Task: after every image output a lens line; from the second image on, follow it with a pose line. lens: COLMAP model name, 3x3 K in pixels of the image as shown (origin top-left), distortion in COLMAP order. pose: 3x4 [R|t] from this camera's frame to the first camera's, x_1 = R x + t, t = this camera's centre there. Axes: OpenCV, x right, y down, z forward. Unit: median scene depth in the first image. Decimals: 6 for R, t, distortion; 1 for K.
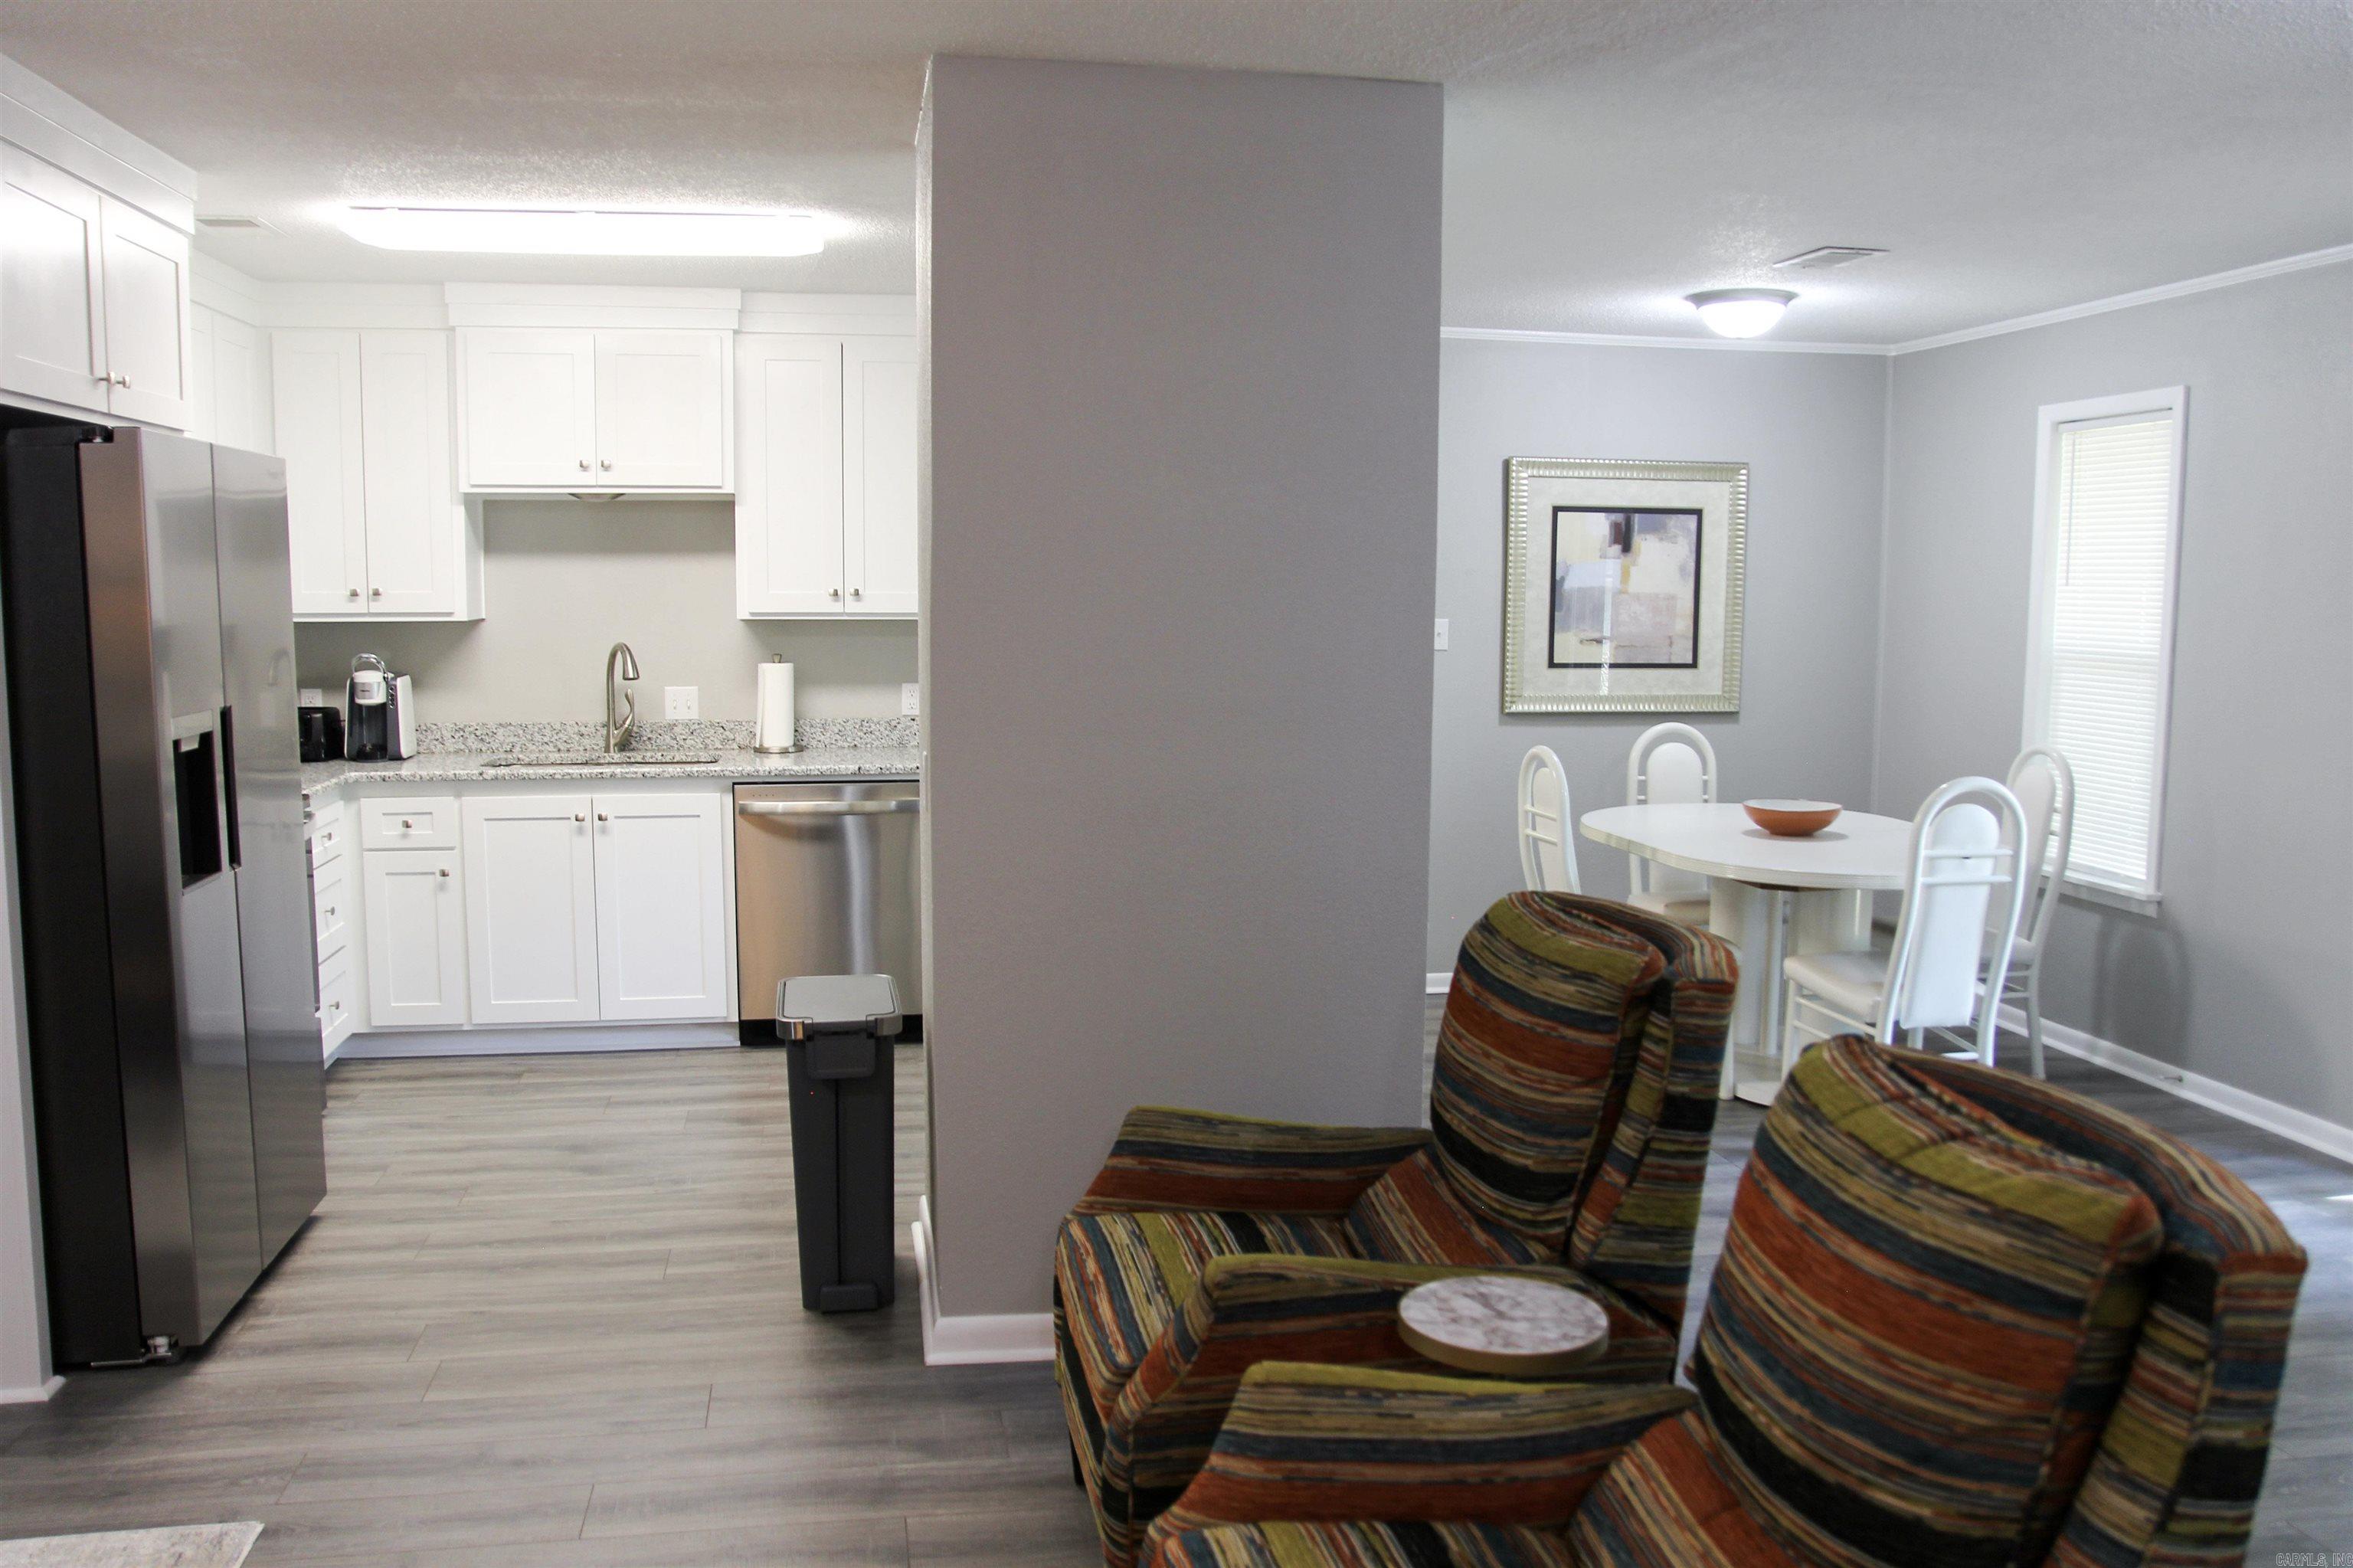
lens RADIAL K [[1886.2, 0, 1185.7], [0, 1886.2, 796.7], [0, 0, 1]] dist [-0.127126, 0.111112]
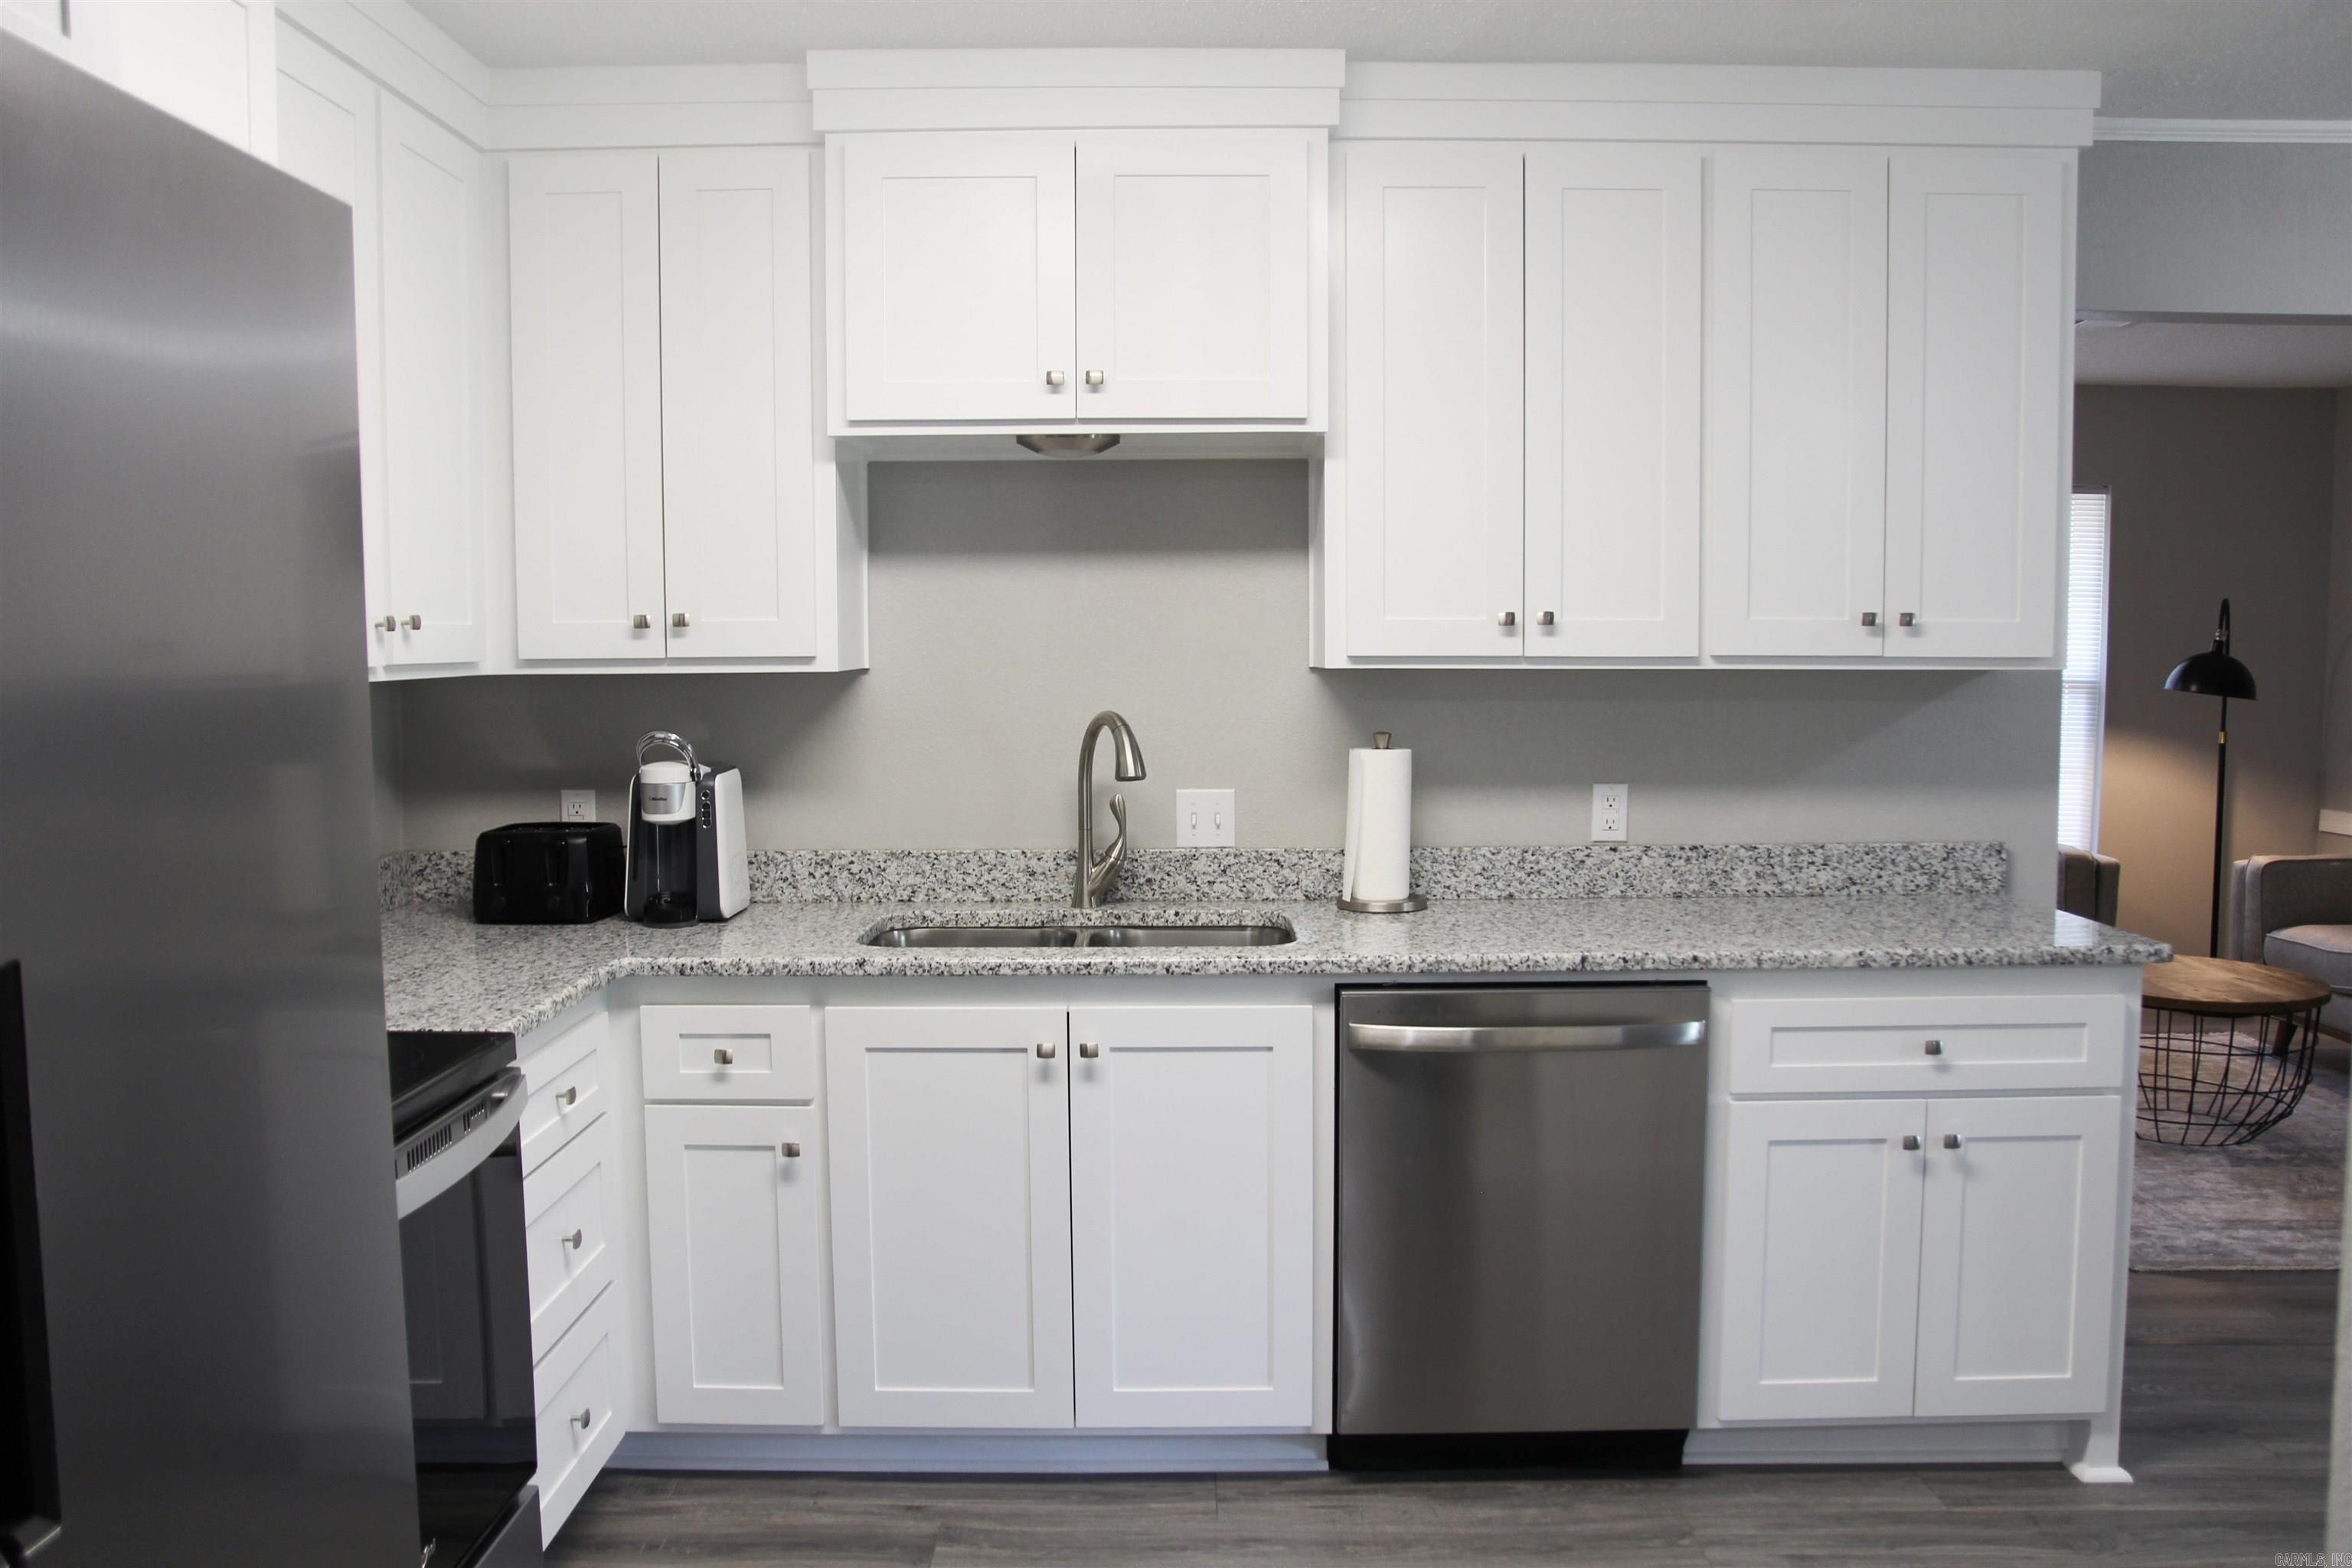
lens RADIAL K [[1885.3, 0, 1172.5], [0, 1885.3, 785.7], [0, 0, 1]] dist [-0.127126, 0.111112]
pose [[0.982389, 0.004865, -0.186785, -0.182096], [-0.011249, 0.999388, -0.033135, -0.042770], [0.186509, 0.034652, 0.981842, 0.462379]]
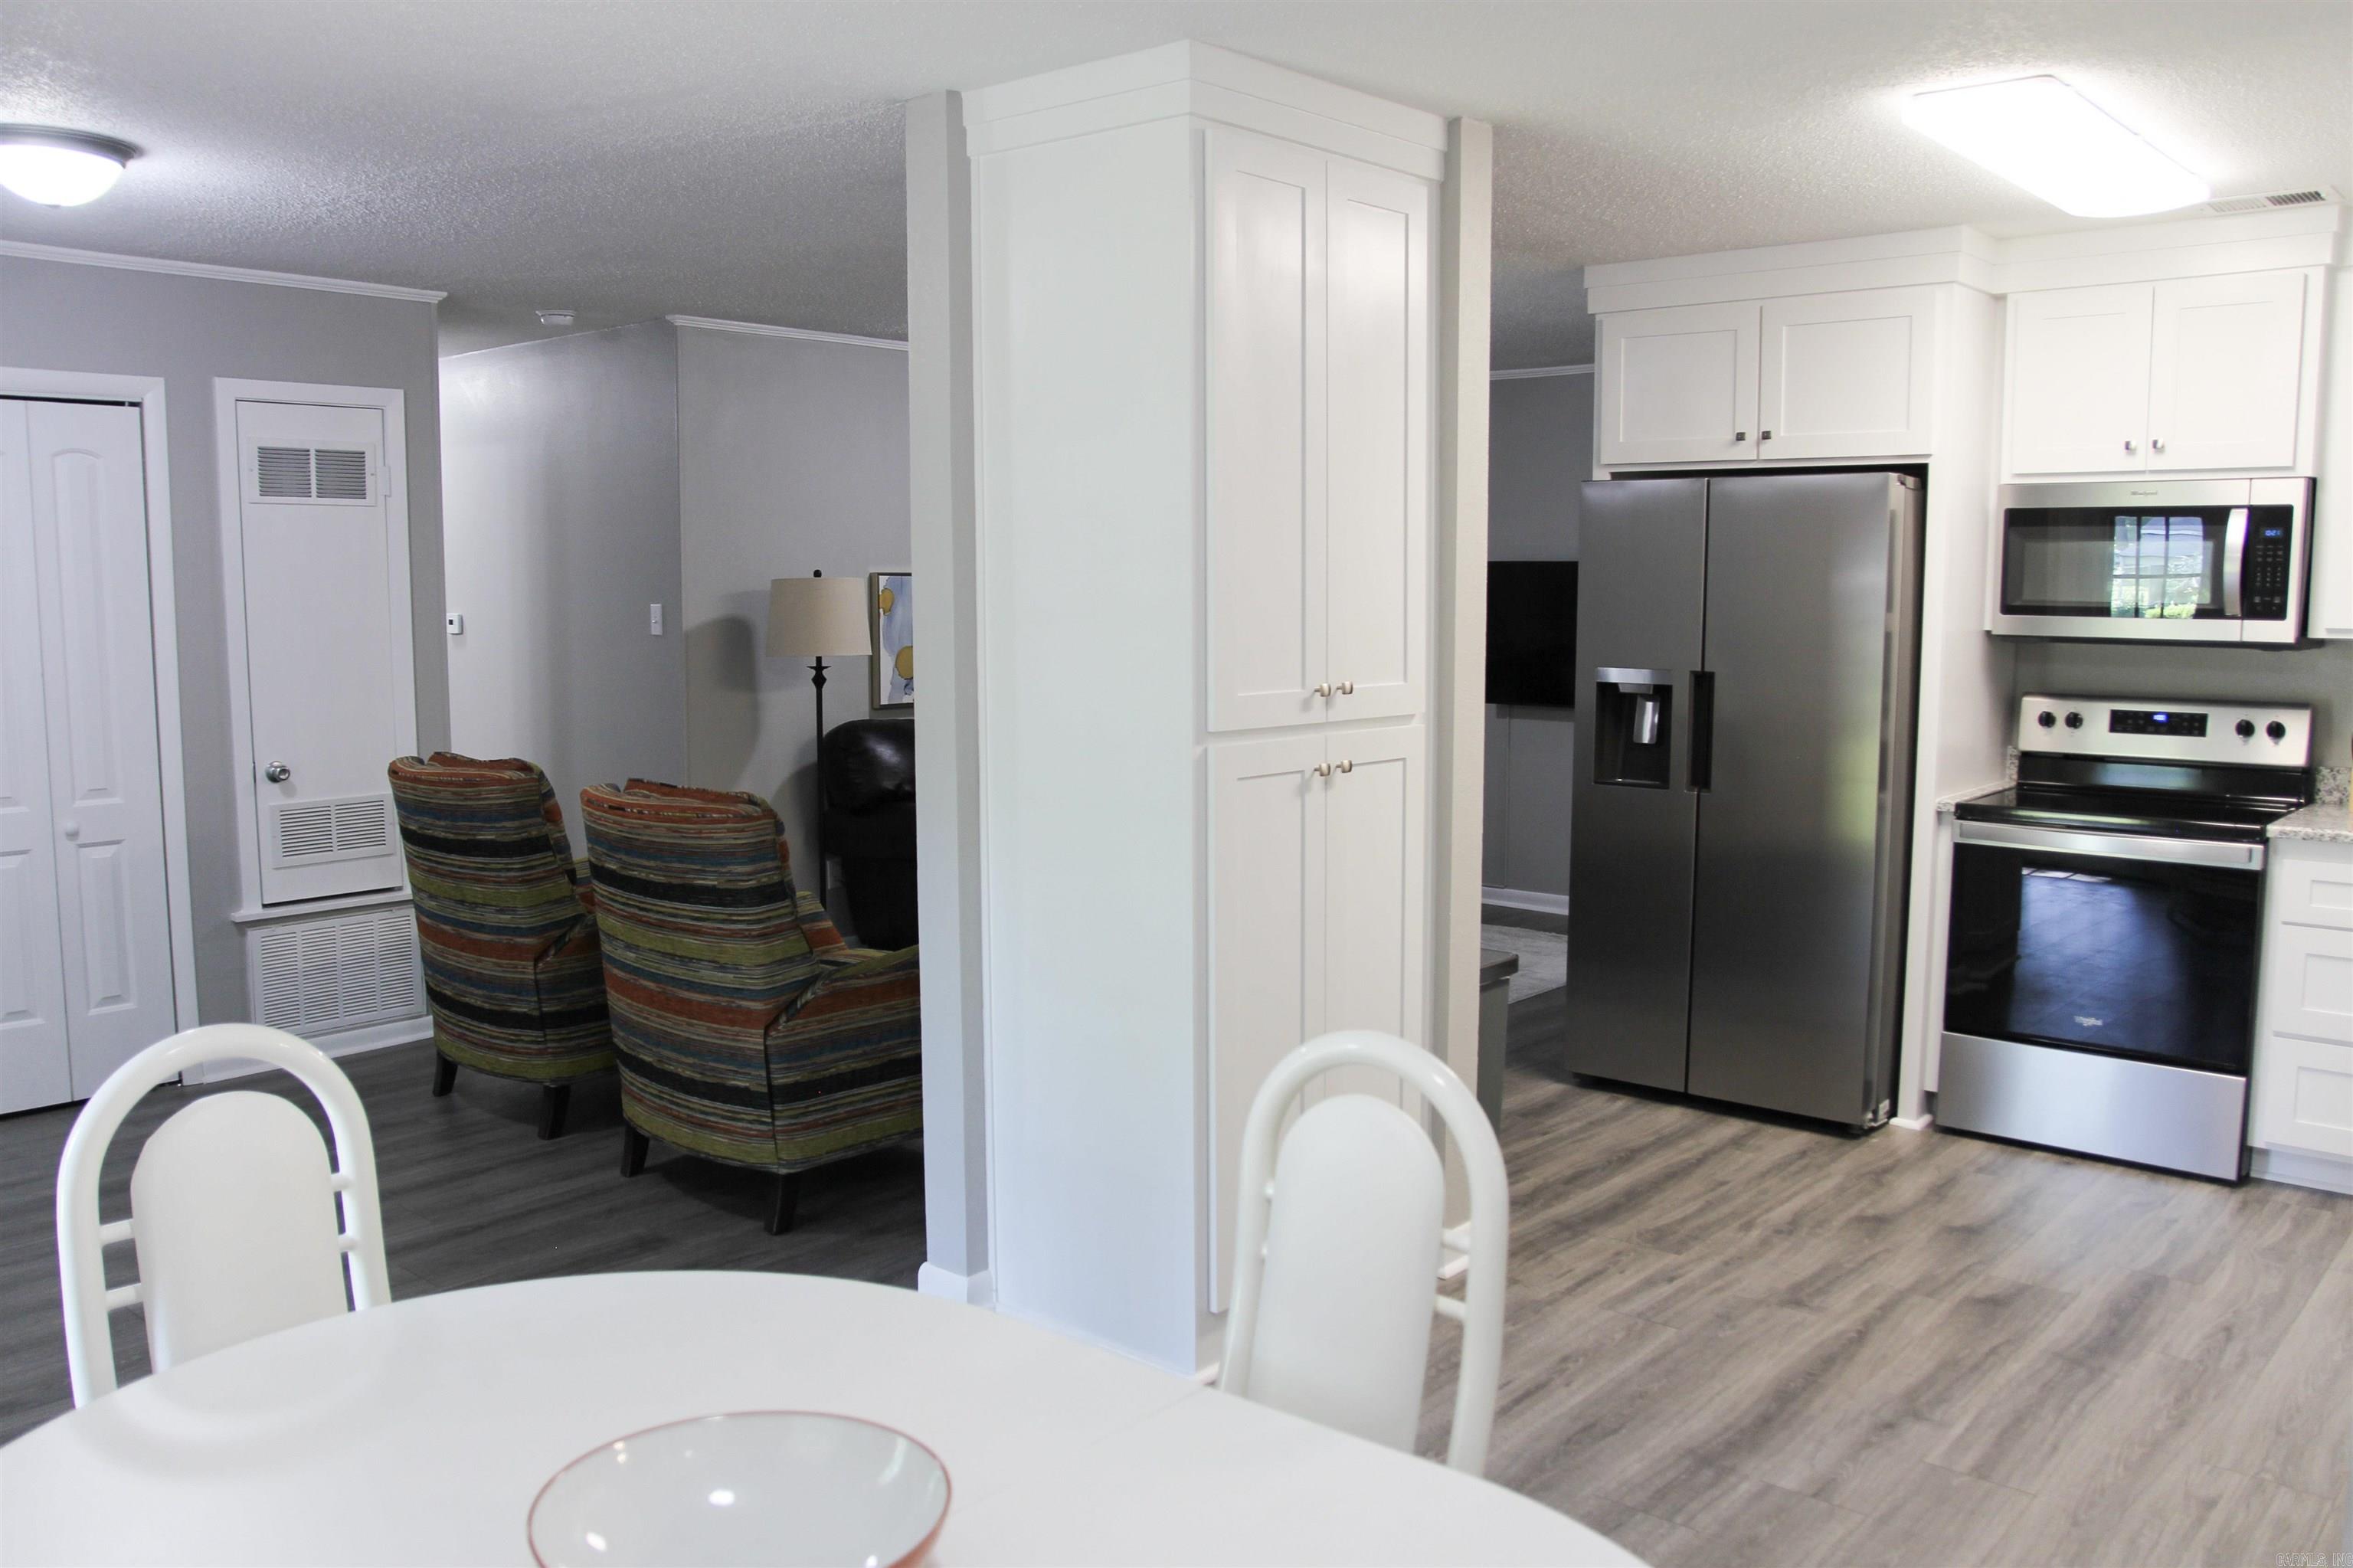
lens RADIAL K [[1886.2, 0, 1166.8], [0, 1886.2, 795.4], [0, 0, 1]] dist [-0.127126, 0.111112]
pose [[-0.781272, 0.069431, -0.620317, 0.398115], [-0.075010, 0.976149, 0.203732, -0.129672], [0.619667, 0.205700, -0.757430, 1.114268]]
